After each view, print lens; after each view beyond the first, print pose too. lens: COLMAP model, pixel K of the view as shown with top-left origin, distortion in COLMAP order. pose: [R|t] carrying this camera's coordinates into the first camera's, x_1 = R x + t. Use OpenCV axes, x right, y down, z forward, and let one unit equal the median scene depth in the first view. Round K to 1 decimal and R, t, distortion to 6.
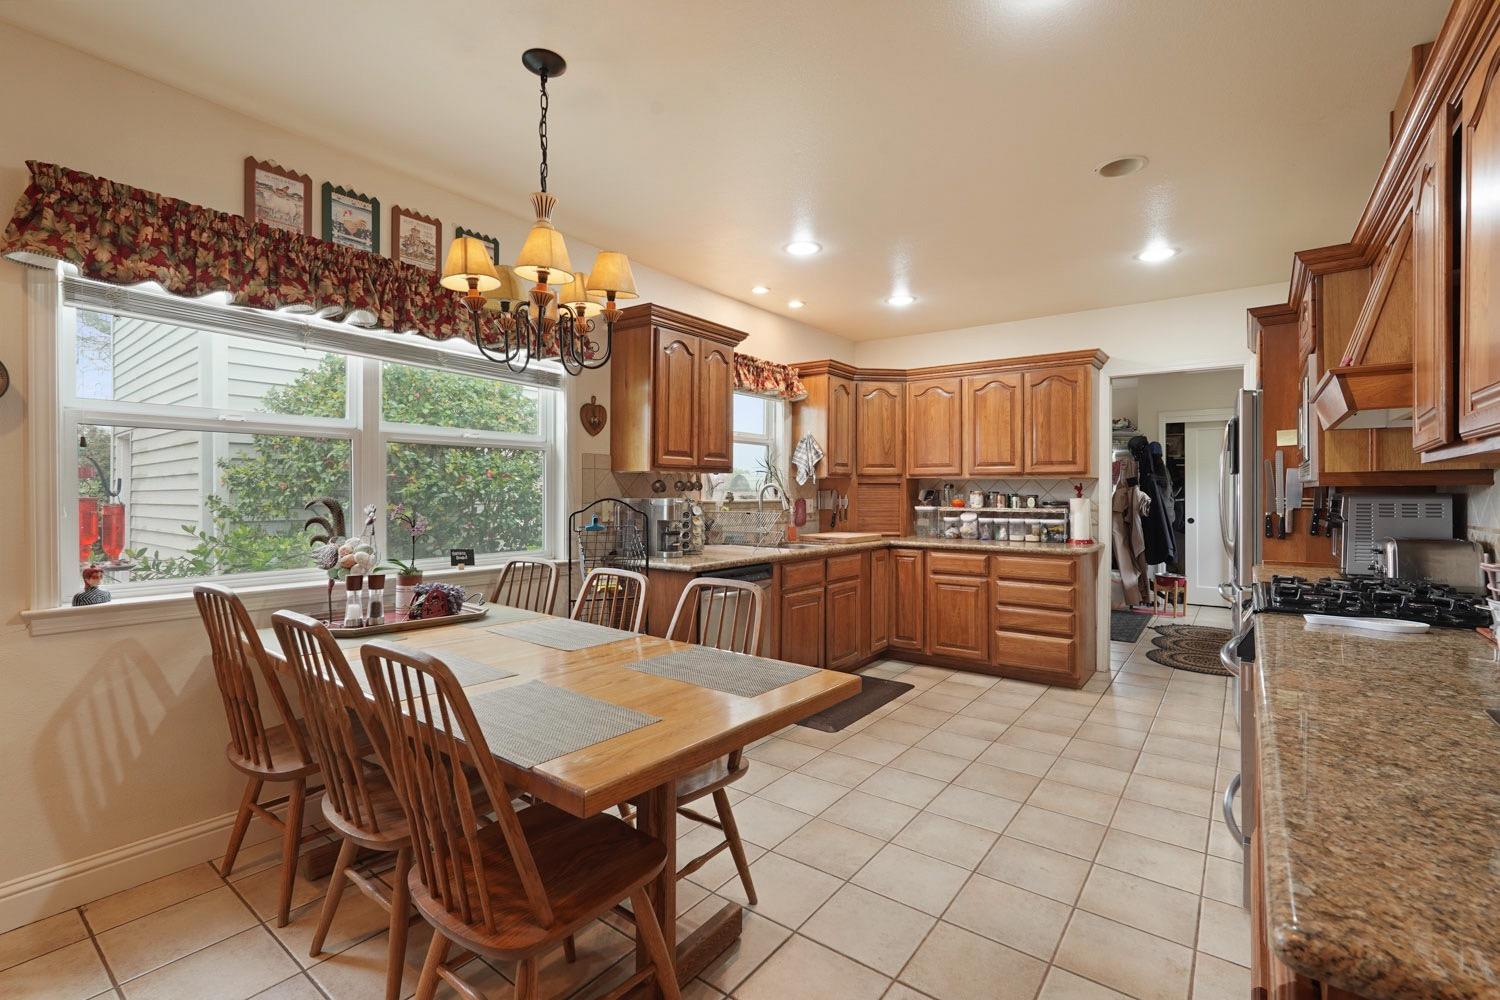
lens RADIAL K [[647.9, 0, 750.0], [0, 647.9, 500.0], [0, 0, 1]] dist [-0.000057, -0.000009]
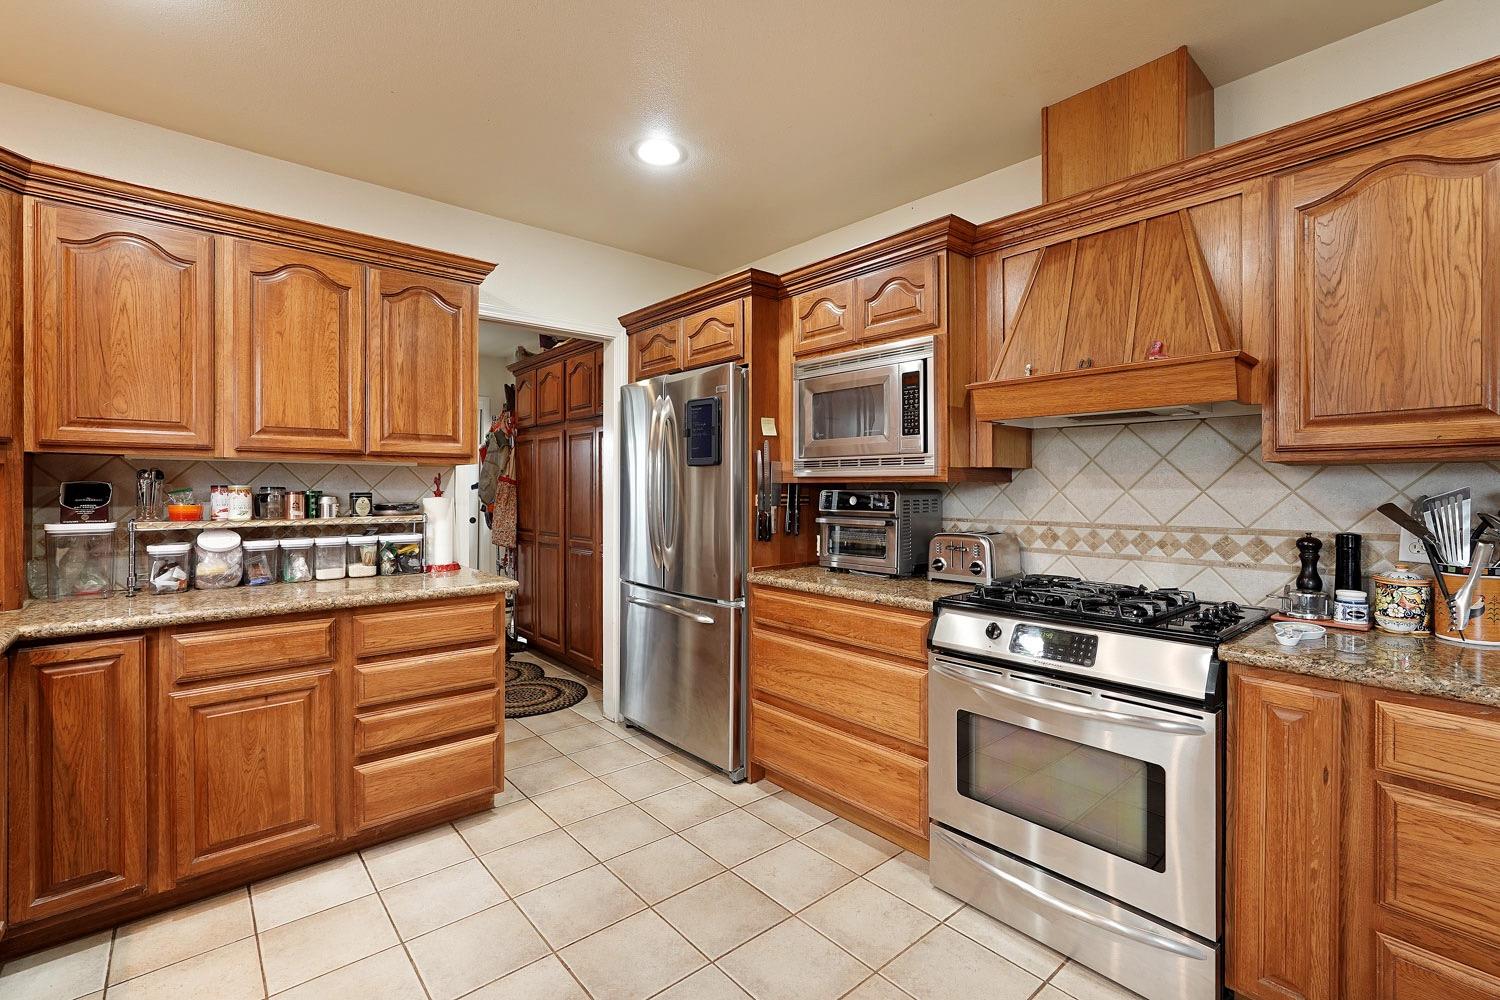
lens RADIAL K [[670.8, 0, 747.6], [0, 670.8, 487.5], [0, 0, 1]] dist [-0.001575, -0.000274]
pose [[0.214689, -0.004208, 0.976673, -0.053296], [0.009086, 0.999956, 0.002311, -0.010437], [-0.976640, 0.008378, 0.214718, 0.558039]]
